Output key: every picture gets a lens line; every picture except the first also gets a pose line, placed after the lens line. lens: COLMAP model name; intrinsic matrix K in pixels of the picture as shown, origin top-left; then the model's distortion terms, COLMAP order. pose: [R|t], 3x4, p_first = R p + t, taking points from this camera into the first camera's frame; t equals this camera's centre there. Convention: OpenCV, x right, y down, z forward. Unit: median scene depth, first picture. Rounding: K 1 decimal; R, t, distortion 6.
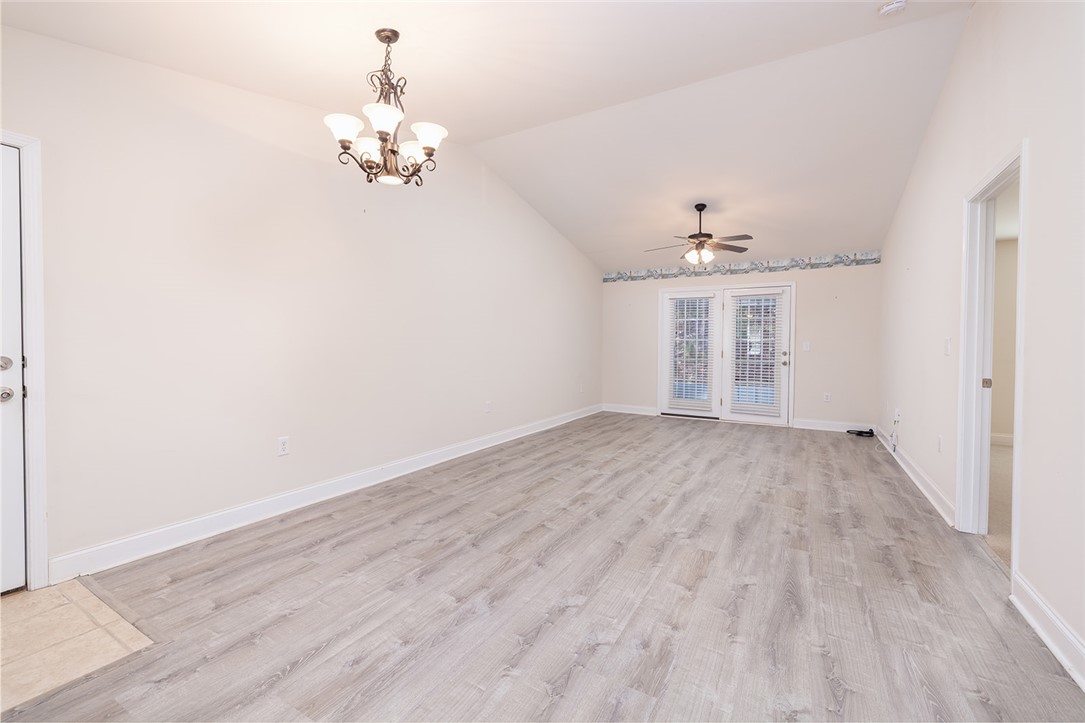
lens RADIAL K [[459.1, 0, 540.5], [0, 459.1, 352.5], [0, 0, 1]] dist [-0.000309, -0.000077]
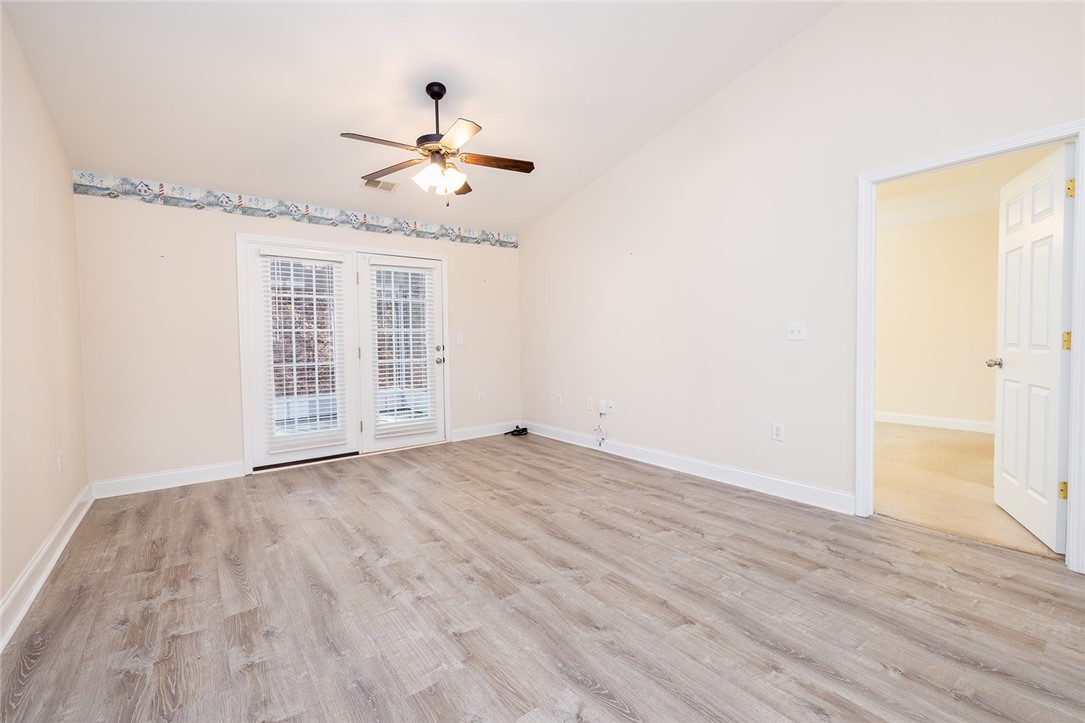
lens RADIAL K [[459.1, 0, 540.5], [0, 459.1, 352.5], [0, 0, 1]] dist [-0.000309, -0.000077]
pose [[0.385916, -0.040743, 0.921634, -0.114176], [0.036023, 0.998928, 0.029076, -0.007249], [-0.921830, 0.021979, 0.386970, 0.586837]]
